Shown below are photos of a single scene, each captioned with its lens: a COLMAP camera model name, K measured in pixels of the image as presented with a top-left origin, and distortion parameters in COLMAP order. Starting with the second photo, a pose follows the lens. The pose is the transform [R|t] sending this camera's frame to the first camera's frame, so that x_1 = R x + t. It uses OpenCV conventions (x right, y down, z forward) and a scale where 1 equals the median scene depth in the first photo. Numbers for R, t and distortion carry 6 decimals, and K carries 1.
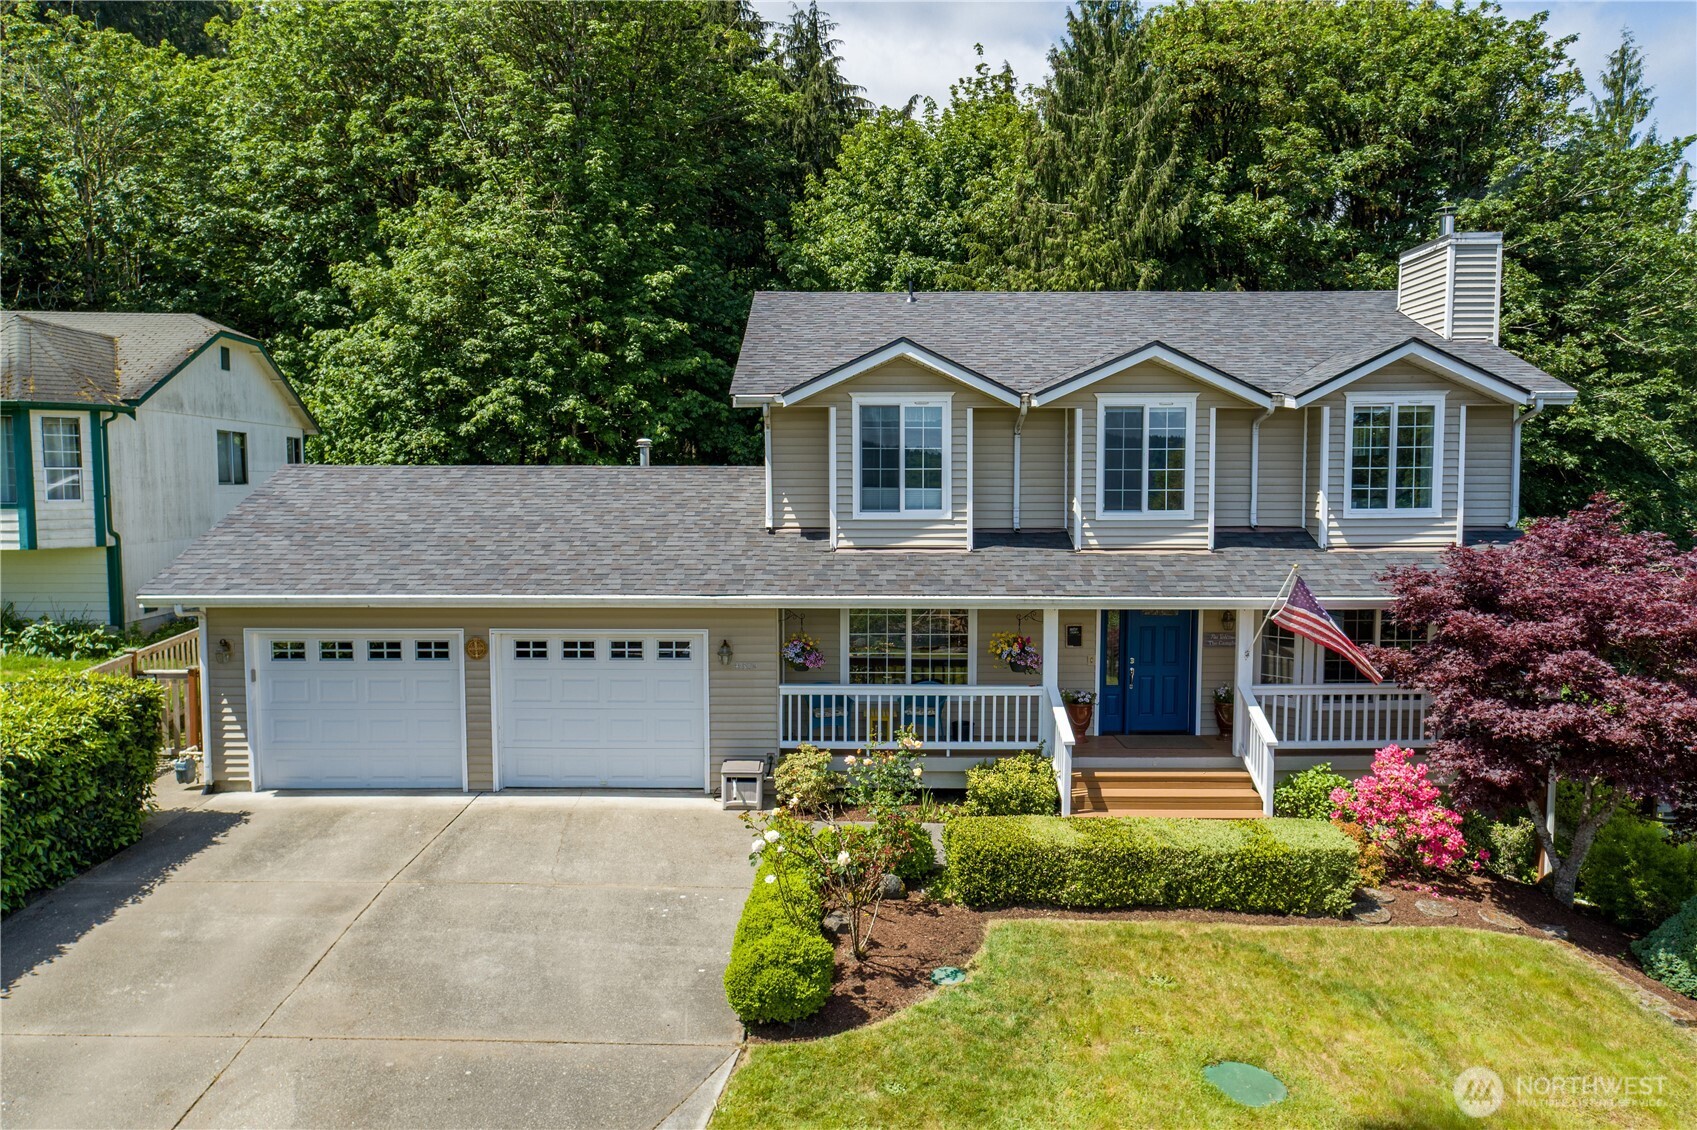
lens RADIAL K [[1171.3, 0, 850.3], [0, 1171.3, 572.4], [0, 0, 1]] dist [-0.007772, 0.018590]
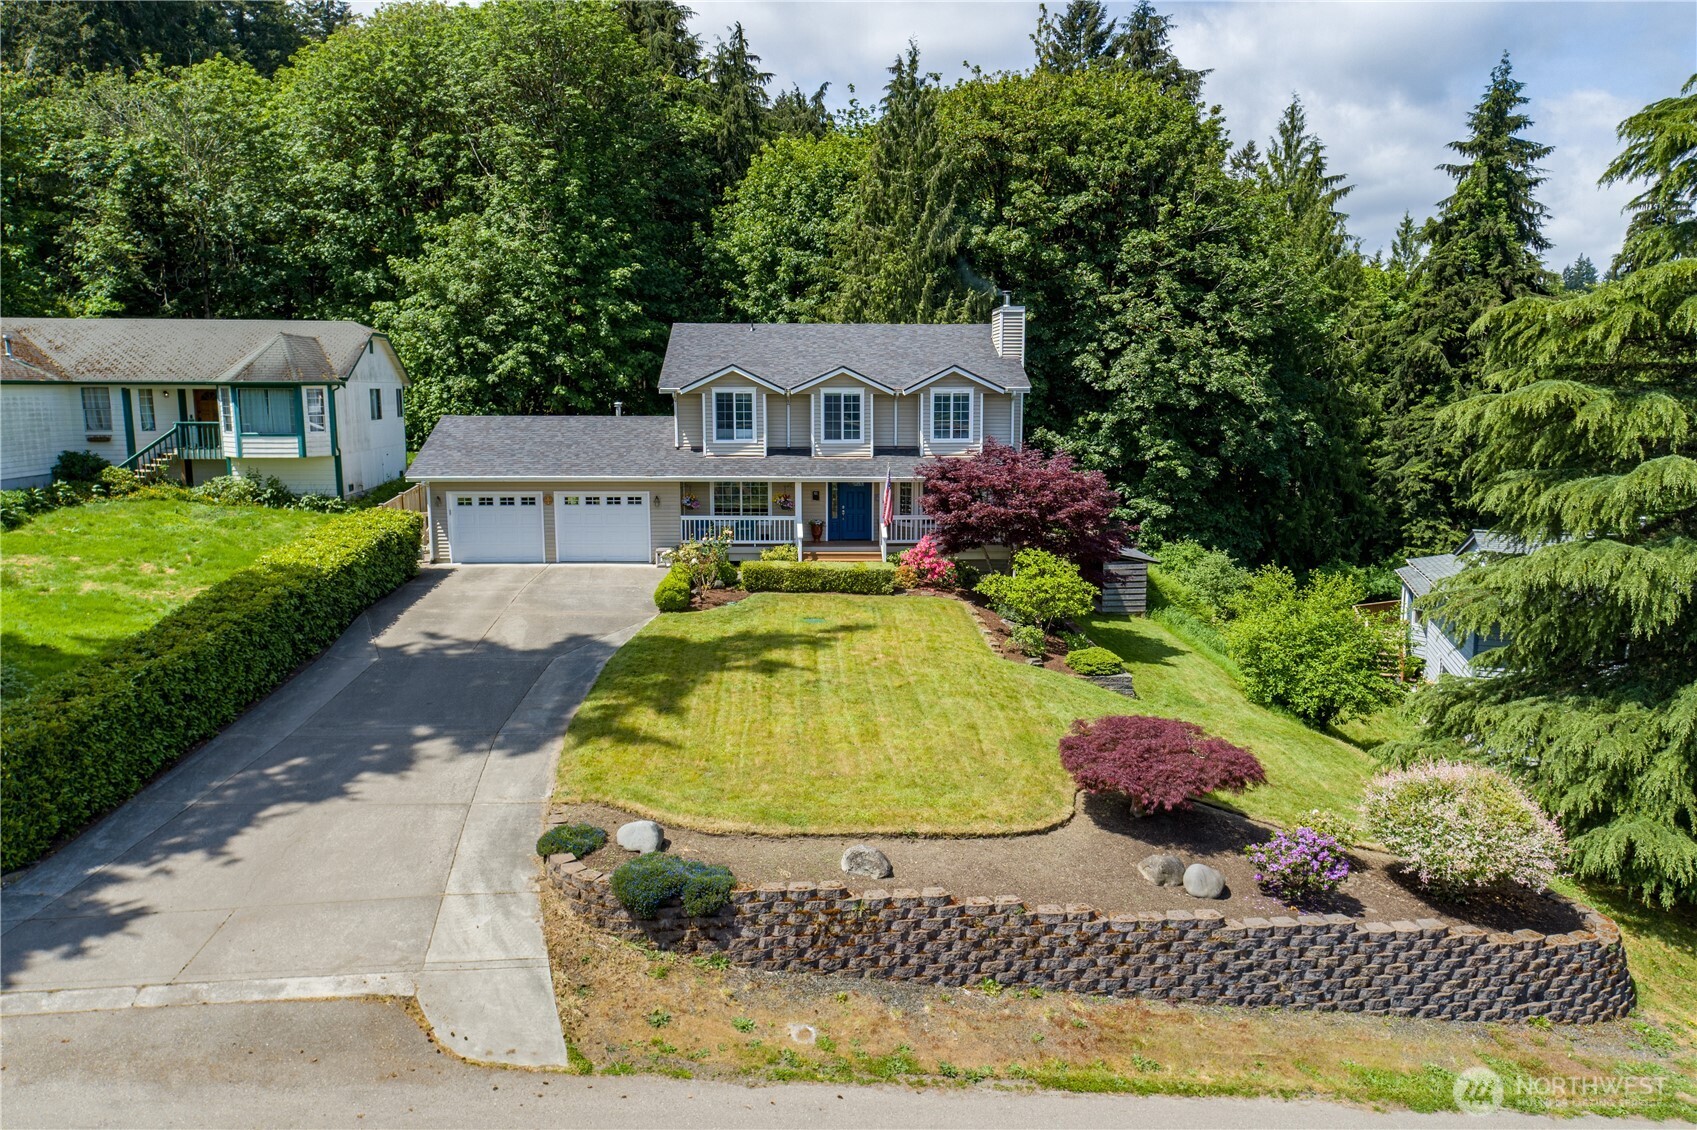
lens RADIAL K [[1171.3, 0, 841.0], [0, 1171.3, 562.0], [0, 0, 1]] dist [-0.007772, 0.018590]
pose [[0.999514, -0.003509, 0.030980, 0.133345], [0.001384, 0.997660, 0.068358, 0.021941], [-0.031148, -0.068282, 0.997180, -0.957860]]
